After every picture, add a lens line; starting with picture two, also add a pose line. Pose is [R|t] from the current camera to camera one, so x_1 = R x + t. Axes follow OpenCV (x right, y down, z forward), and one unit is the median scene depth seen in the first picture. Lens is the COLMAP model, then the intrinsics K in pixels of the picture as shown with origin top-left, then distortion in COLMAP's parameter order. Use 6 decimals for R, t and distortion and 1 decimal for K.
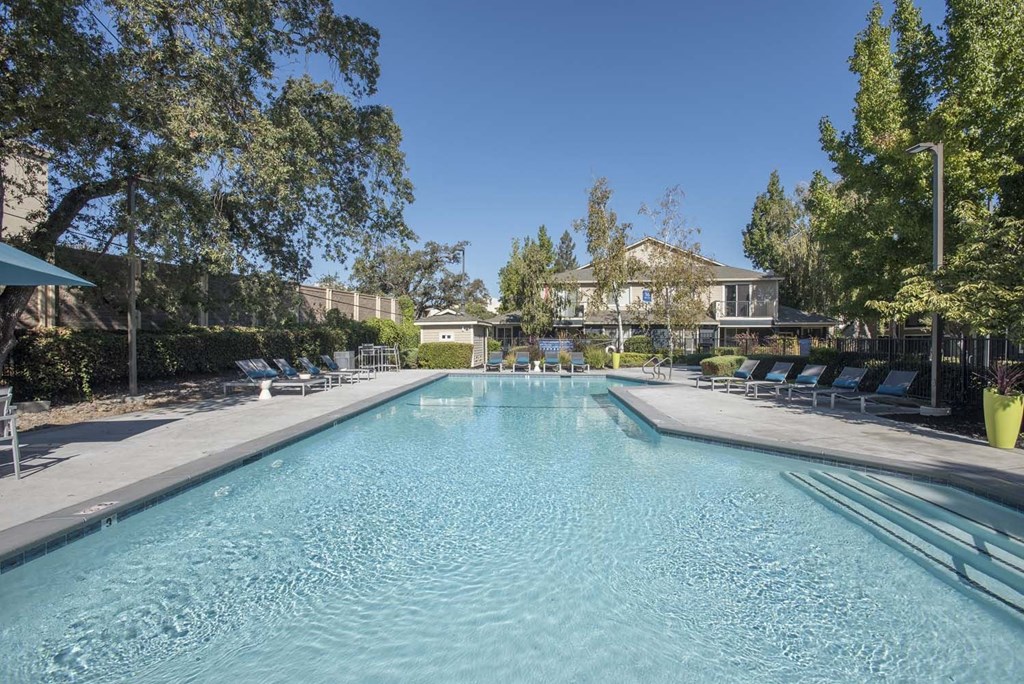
lens RADIAL K [[498.9, 0, 505.7], [0, 498.9, 328.7], [0, 0, 1]] dist [-0.002087, 0.000018]
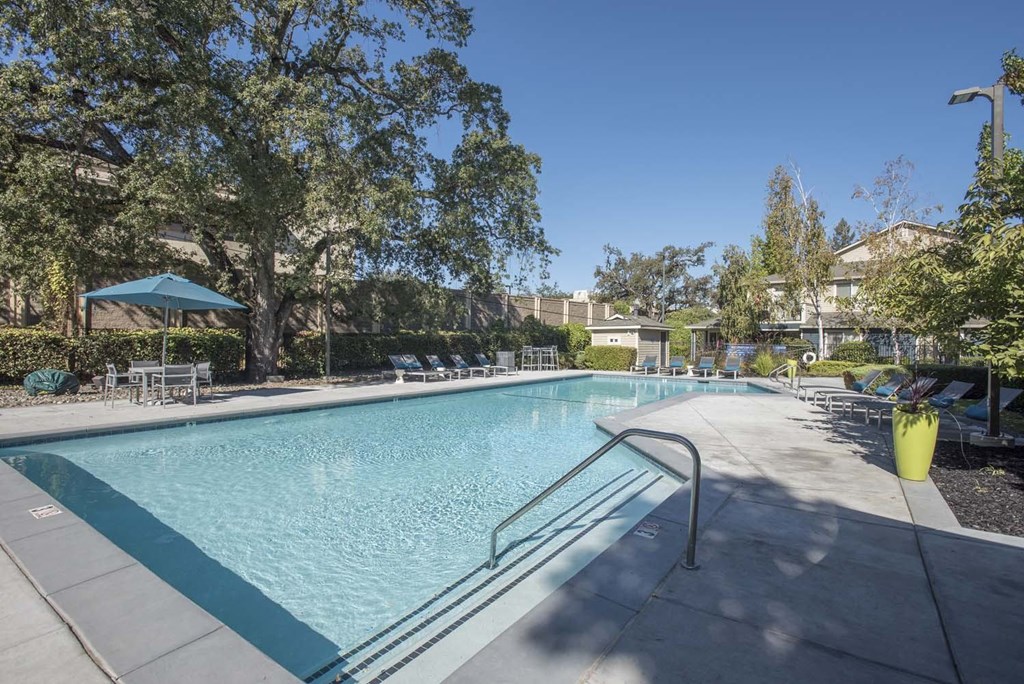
lens RADIAL K [[488.9, 0, 515.9], [0, 488.9, 349.0], [0, 0, 1]] dist [-0.039810, 0.000727]
pose [[0.865772, 0.017038, -0.500148, 0.222652], [-0.000990, 0.999477, 0.032334, 0.001156], [0.500437, -0.027499, 0.865336, 0.001054]]
